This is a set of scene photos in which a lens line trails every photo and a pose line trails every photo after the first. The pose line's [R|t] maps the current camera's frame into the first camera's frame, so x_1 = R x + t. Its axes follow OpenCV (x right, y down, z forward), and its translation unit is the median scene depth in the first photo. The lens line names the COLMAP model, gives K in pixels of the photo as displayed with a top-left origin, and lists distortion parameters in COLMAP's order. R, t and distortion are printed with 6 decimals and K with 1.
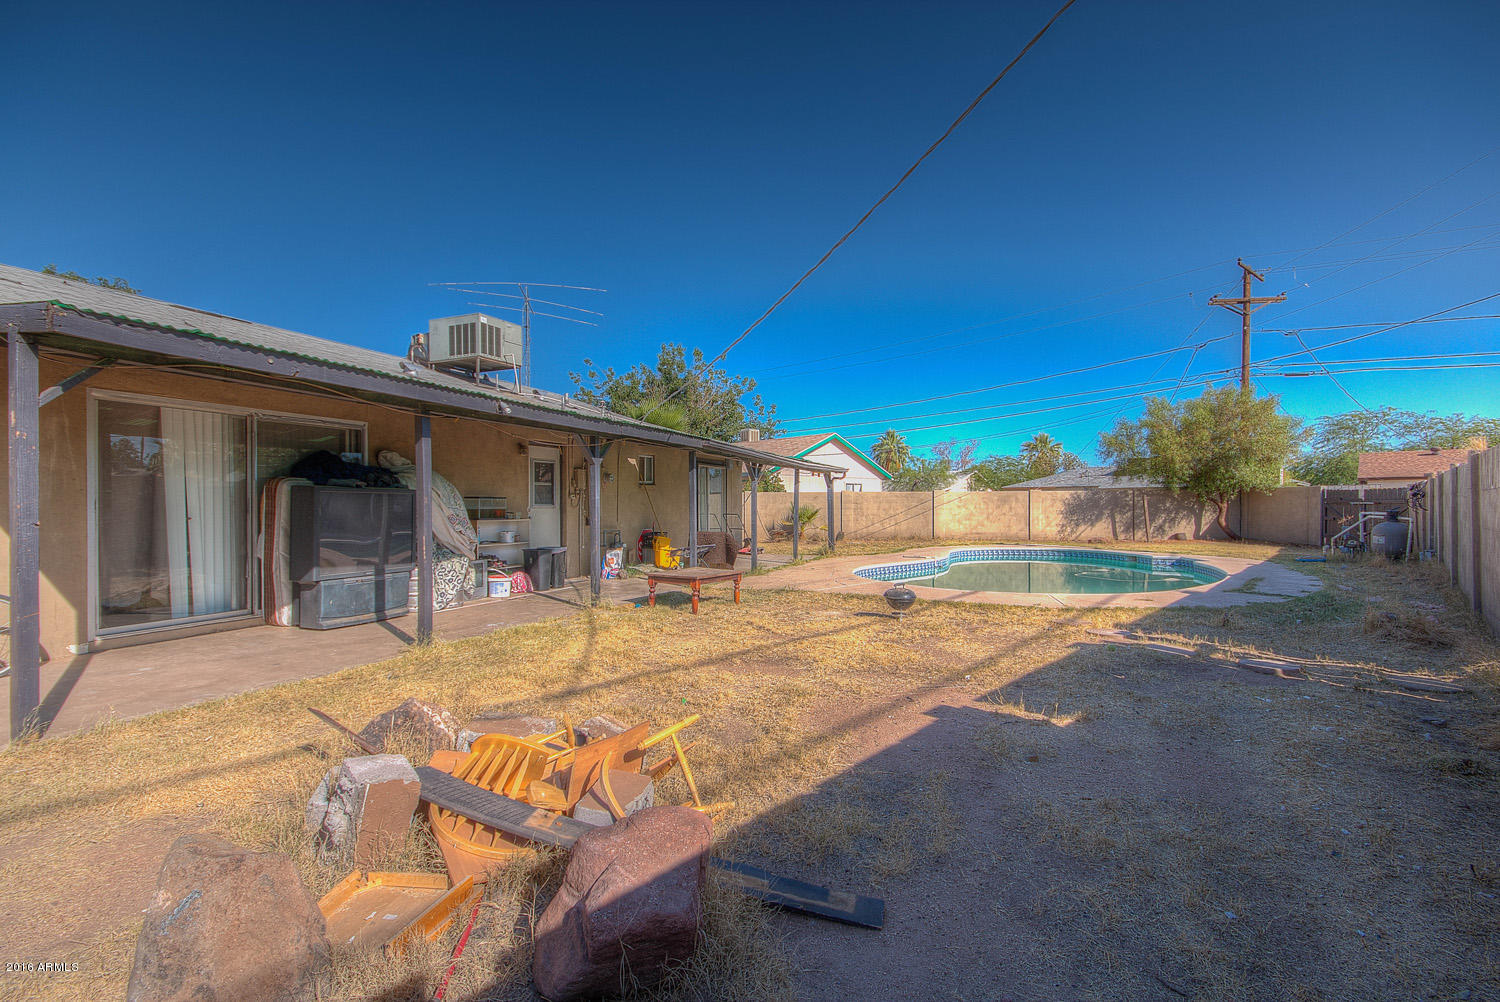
lens RADIAL K [[670.5, 0, 750.8], [0, 670.5, 510.3], [0, 0, 1]] dist [0.008508, -0.000696]
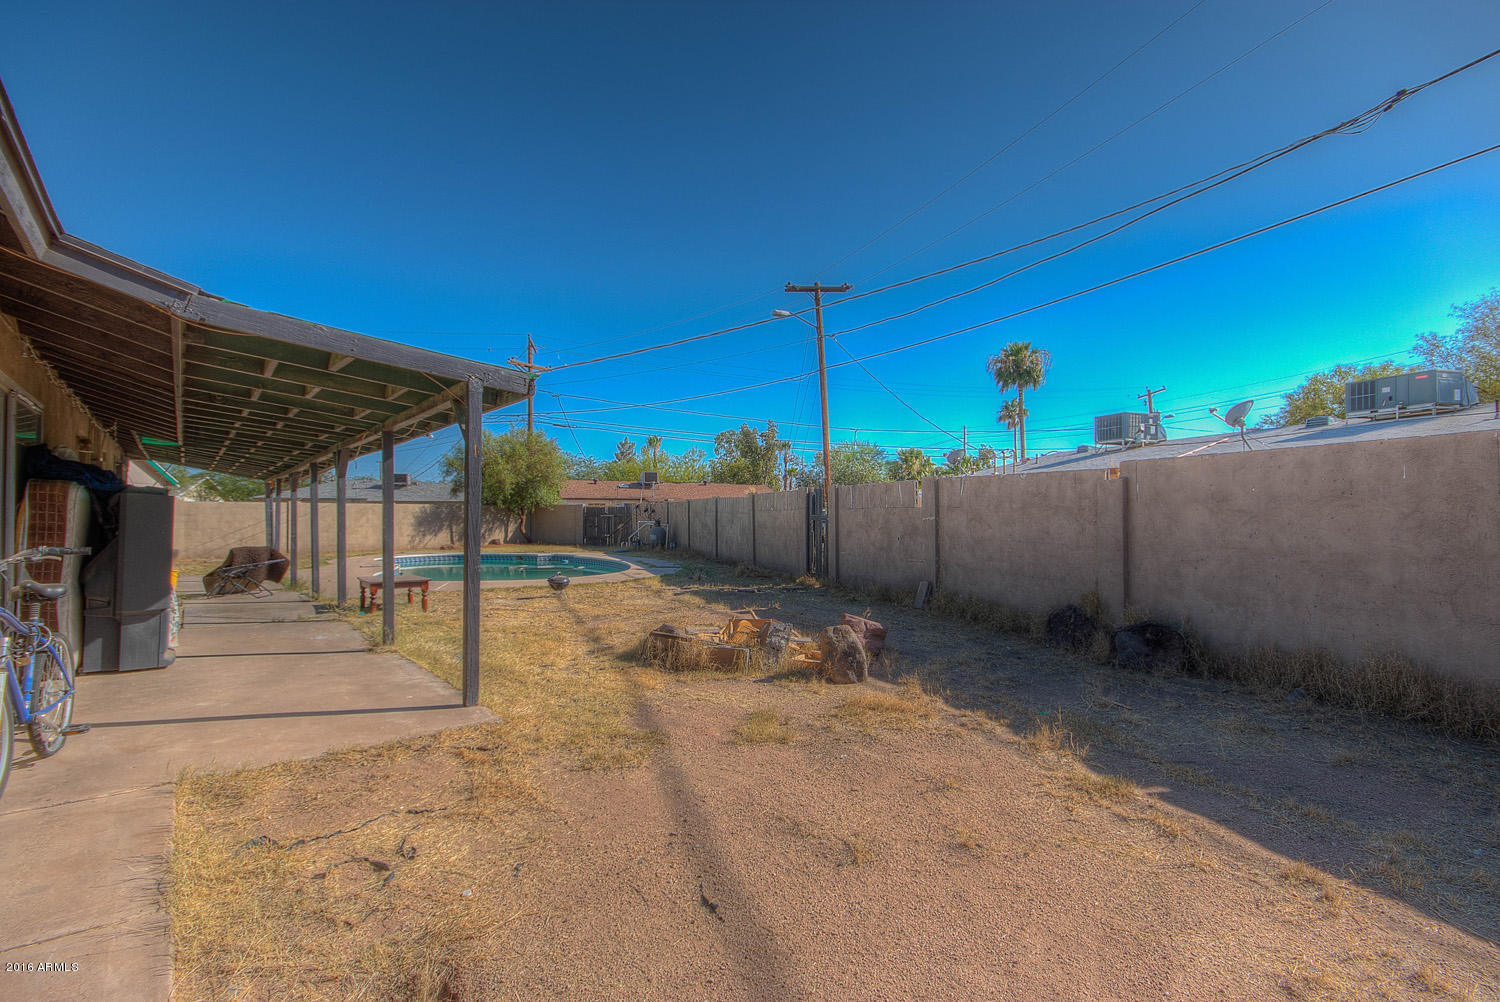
lens RADIAL K [[679.1, 0, 750.3], [0, 679.1, 508.0], [0, 0, 1]] dist [0.028601, -0.007408]
pose [[0.445473, 0.013455, 0.895194, -0.297702], [0.006821, 0.999807, -0.018421, 0.001919], [-0.895269, 0.014312, 0.445295, 0.004176]]
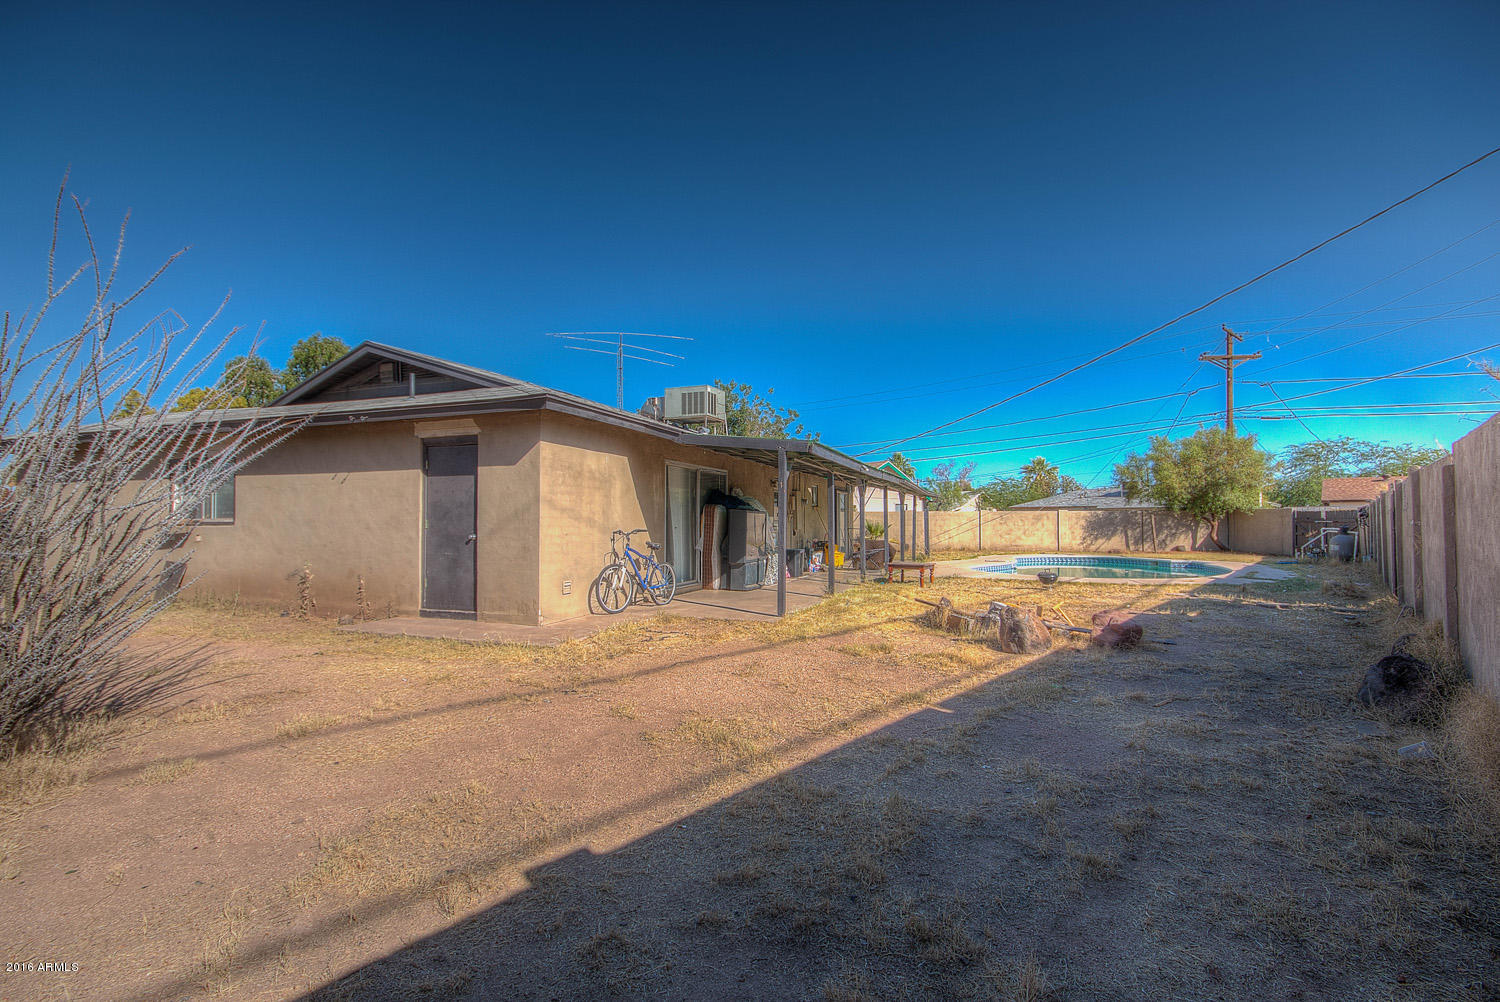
lens RADIAL K [[679.1, 0, 750.3], [0, 679.1, 508.0], [0, 0, 1]] dist [0.028601, -0.007408]
pose [[0.999242, 0.003101, 0.038802, -0.198219], [-0.001965, 0.999570, -0.029272, 0.003341], [-0.038876, 0.029173, 0.998818, -0.226846]]
